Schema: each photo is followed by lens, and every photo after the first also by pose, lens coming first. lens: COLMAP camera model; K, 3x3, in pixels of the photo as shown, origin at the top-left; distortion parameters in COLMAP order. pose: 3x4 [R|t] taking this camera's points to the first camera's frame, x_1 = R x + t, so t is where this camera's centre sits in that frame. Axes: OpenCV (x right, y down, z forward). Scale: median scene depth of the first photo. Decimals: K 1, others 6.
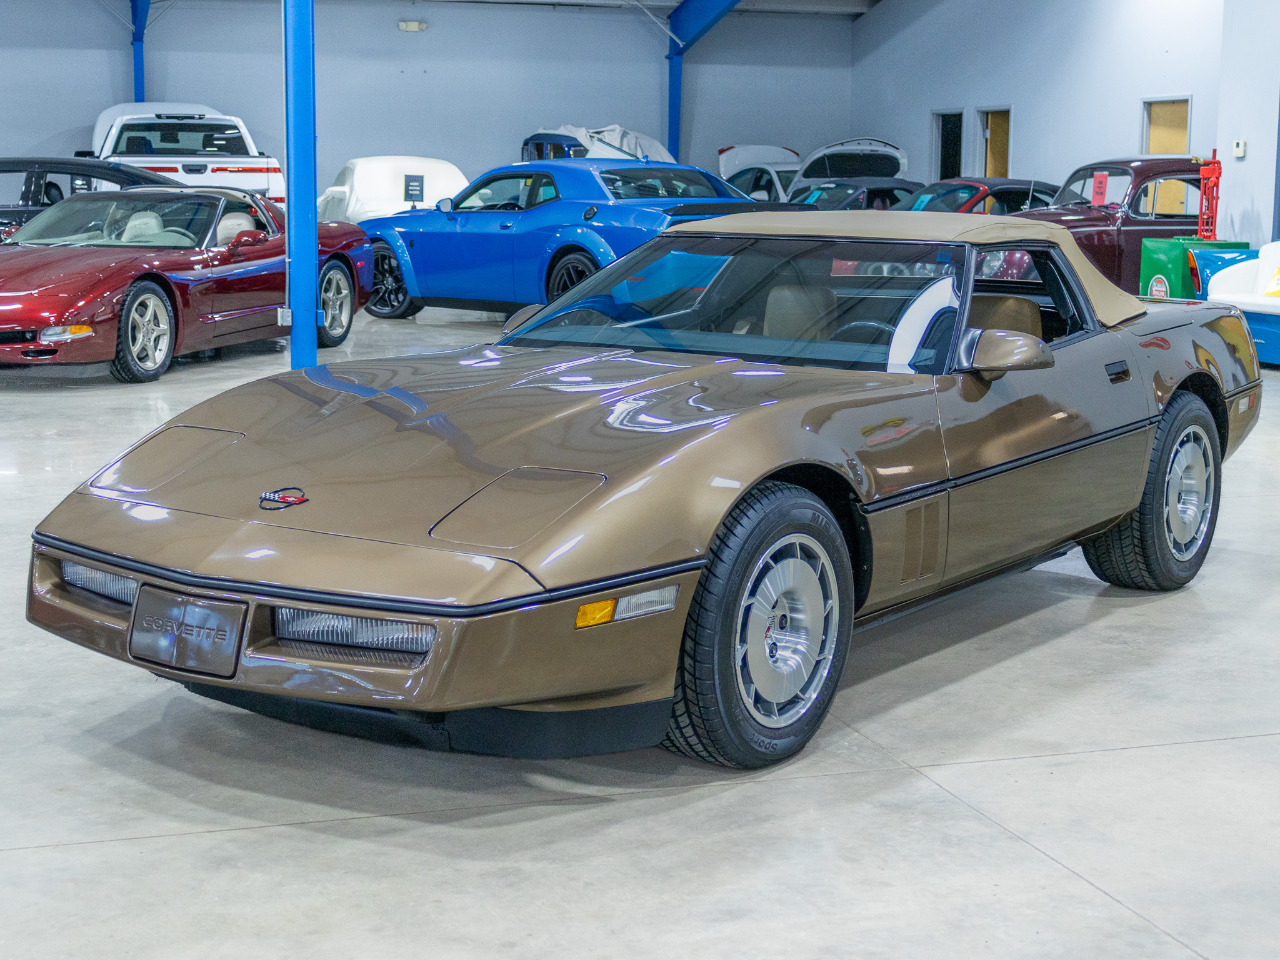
lens RADIAL K [[2221.1, 0, 645.6], [0, 2221.1, 483.7], [0, 0, 1]] dist [-0.004906, -0.182472]
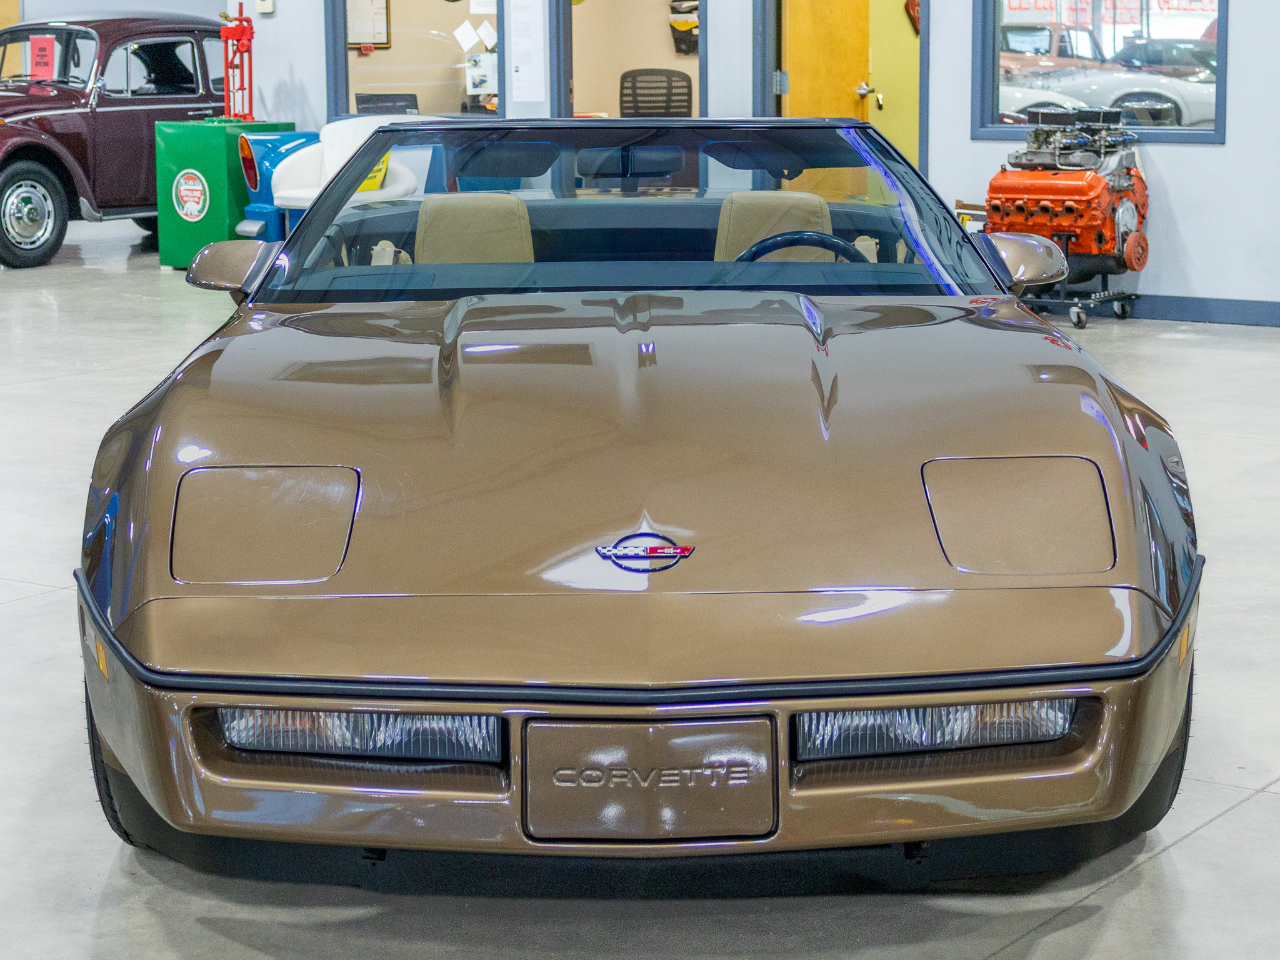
lens RADIAL K [[2833.2, 0, 640.0], [0, 2833.2, 480.0], [0, 0, 1]] dist [0.035830, -0.338906]
pose [[0.742572, -0.112693, 0.660217, -0.664317], [0.102921, 0.993235, 0.053776, -0.054140], [-0.661811, 0.028017, 0.749147, 0.379804]]
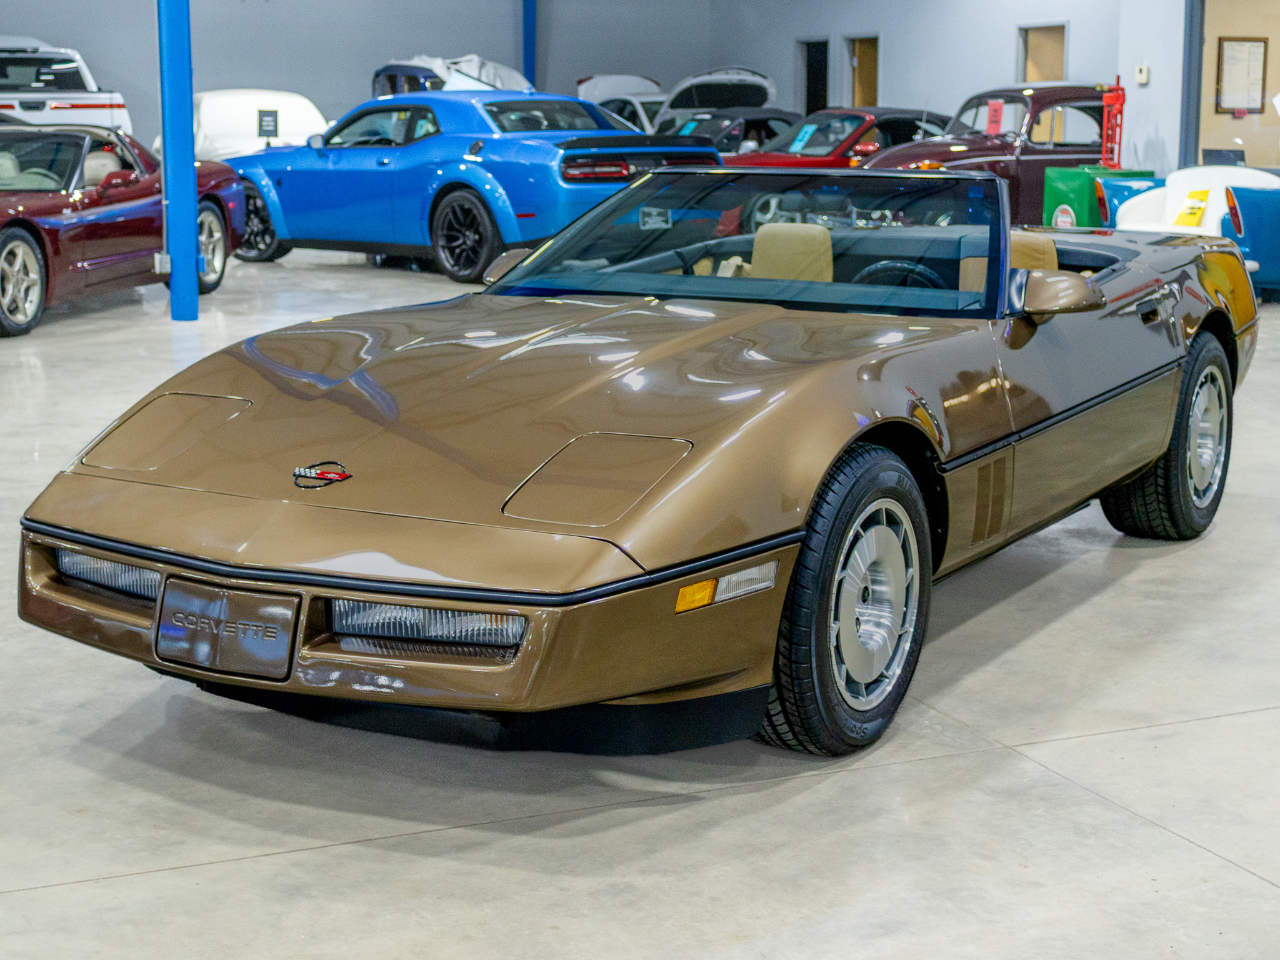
lens RADIAL K [[2221.1, 0, 645.6], [0, 2221.1, 483.7], [0, 0, 1]] dist [-0.004906, -0.182472]
pose [[0.994402, -0.026081, 0.102398, -0.118780], [0.023000, 0.999250, 0.031156, -0.013825], [-0.103134, -0.028627, 0.994255, 0.096027]]
